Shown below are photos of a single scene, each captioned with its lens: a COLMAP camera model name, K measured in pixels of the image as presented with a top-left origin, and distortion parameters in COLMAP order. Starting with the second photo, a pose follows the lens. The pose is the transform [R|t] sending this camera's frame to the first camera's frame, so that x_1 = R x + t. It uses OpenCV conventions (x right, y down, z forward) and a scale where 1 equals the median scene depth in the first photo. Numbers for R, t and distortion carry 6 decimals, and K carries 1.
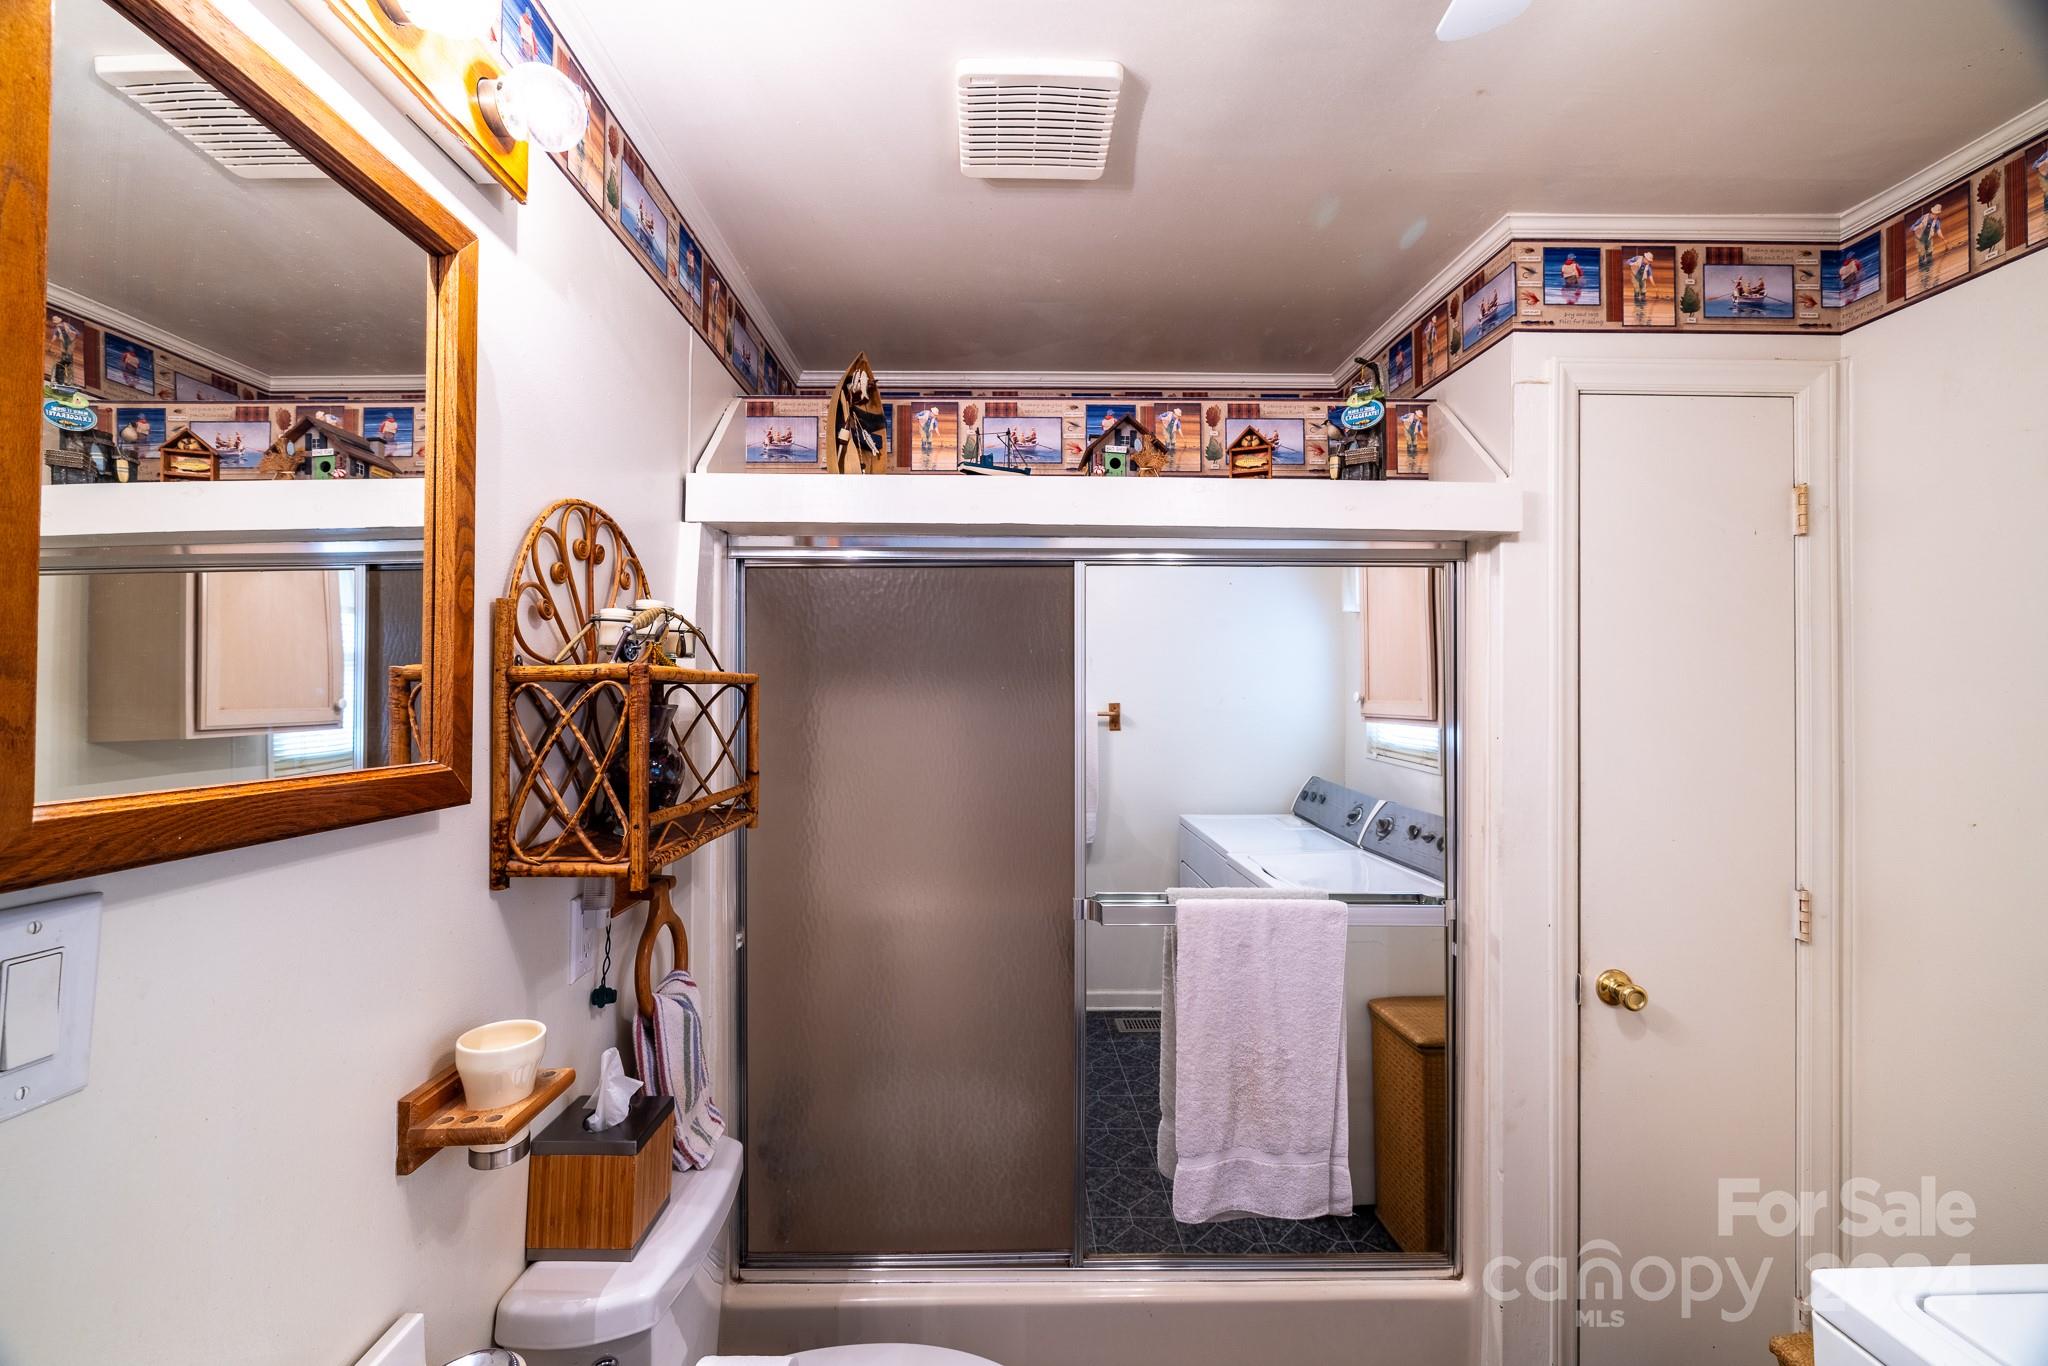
lens RADIAL K [[858.8, 0, 1019.1], [0, 858.8, 680.5], [0, 0, 1]] dist [0.002000, -0.000431]
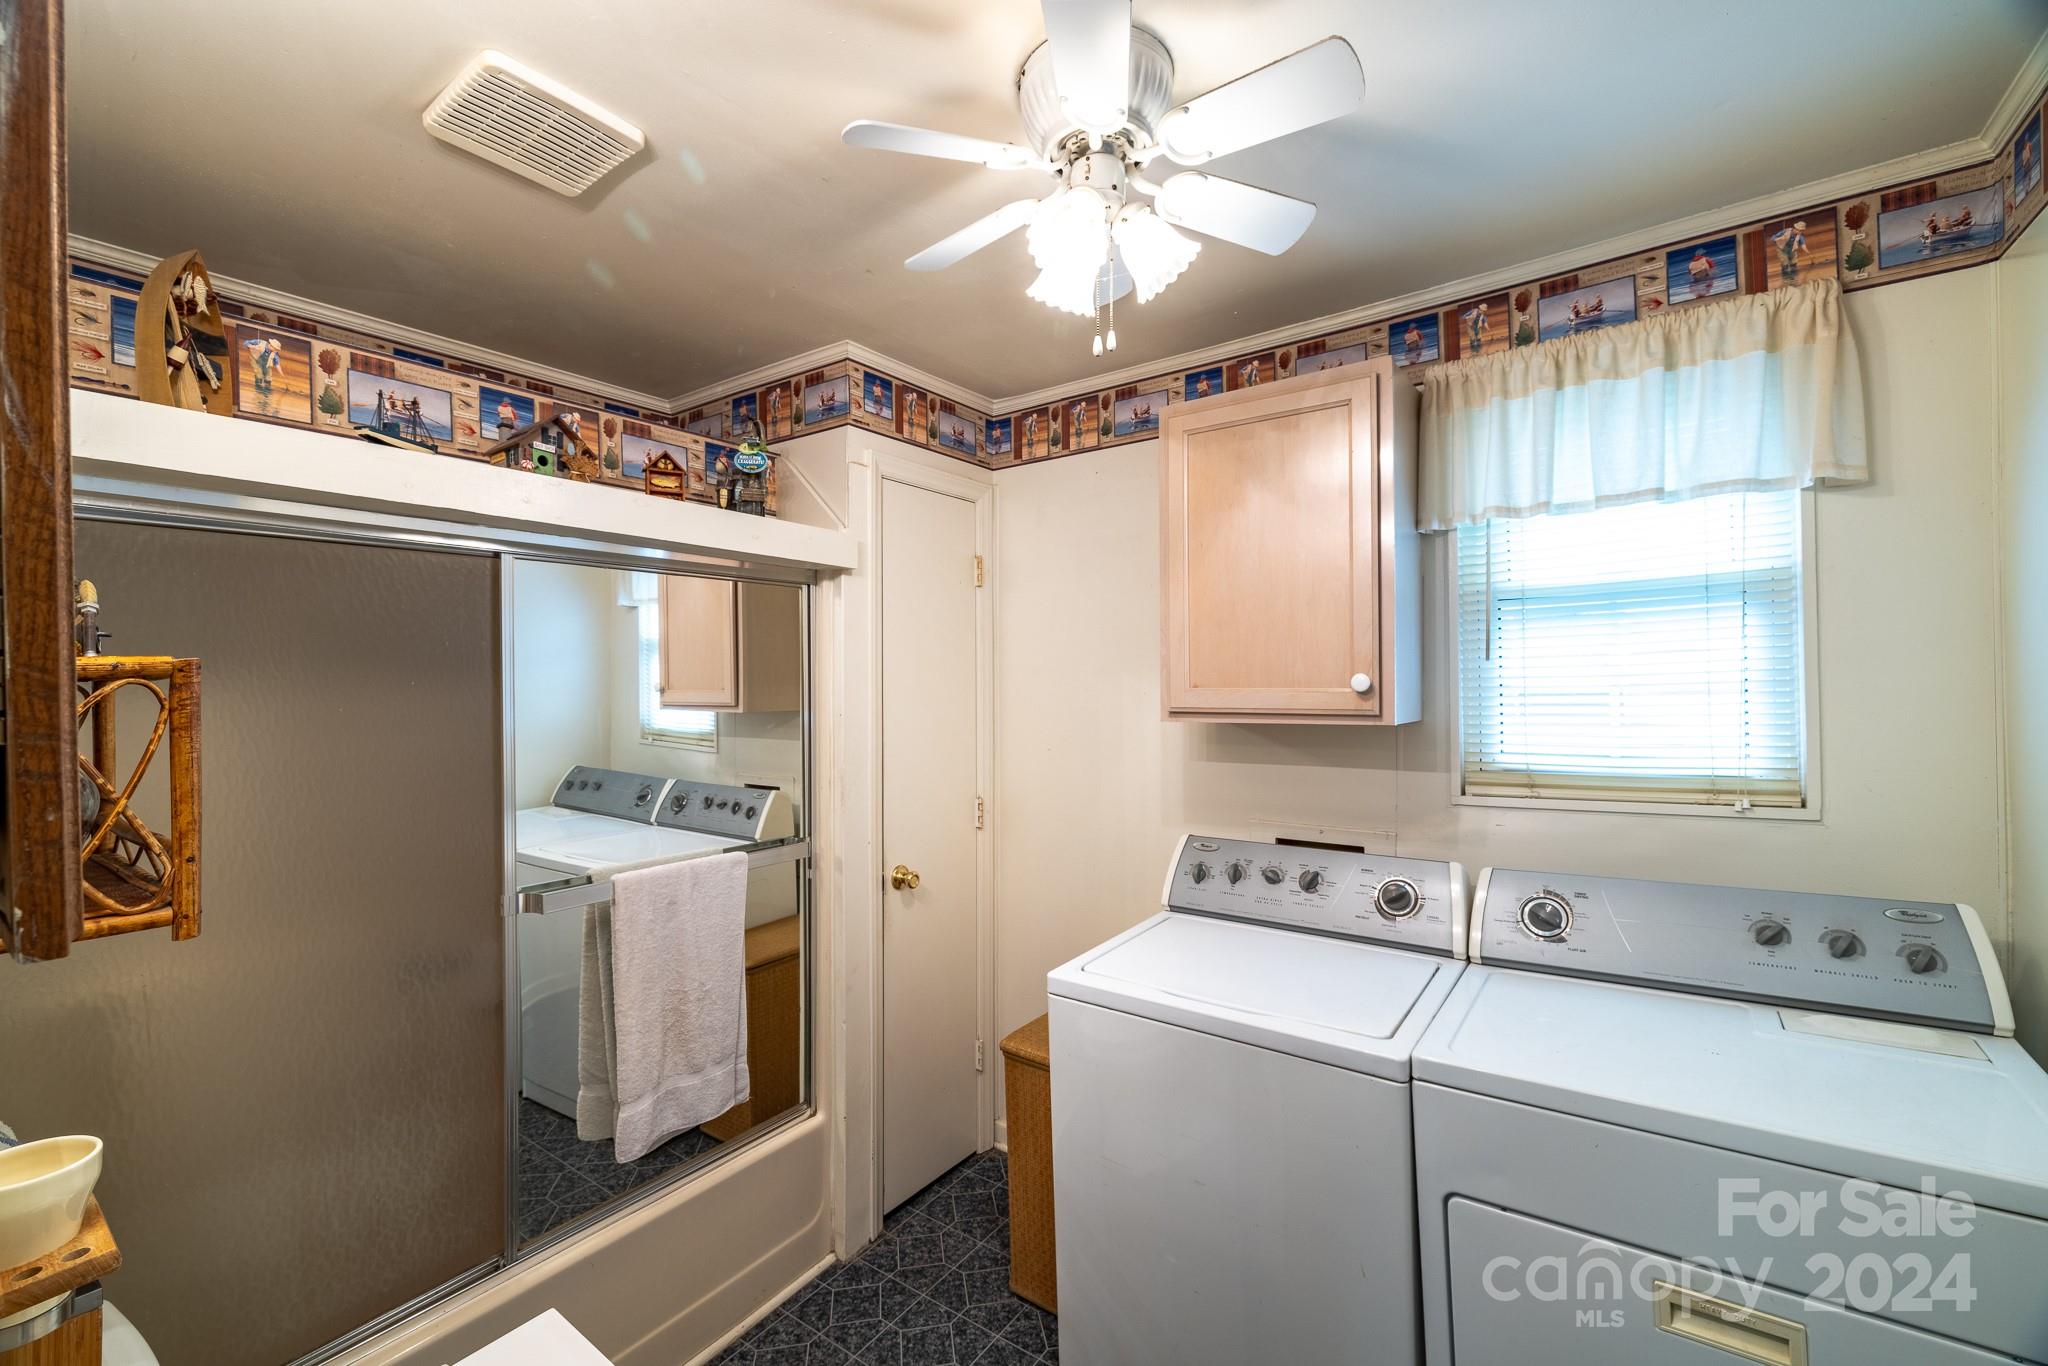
lens RADIAL K [[858.8, 0, 1022.1], [0, 858.8, 681.7], [0, 0, 1]] dist [0.002000, -0.000431]
pose [[0.596189, -0.009722, 0.802785, -0.382289], [-0.000658, 0.999920, 0.012598, -0.004704], [-0.802844, -0.008039, 0.596135, -0.065694]]
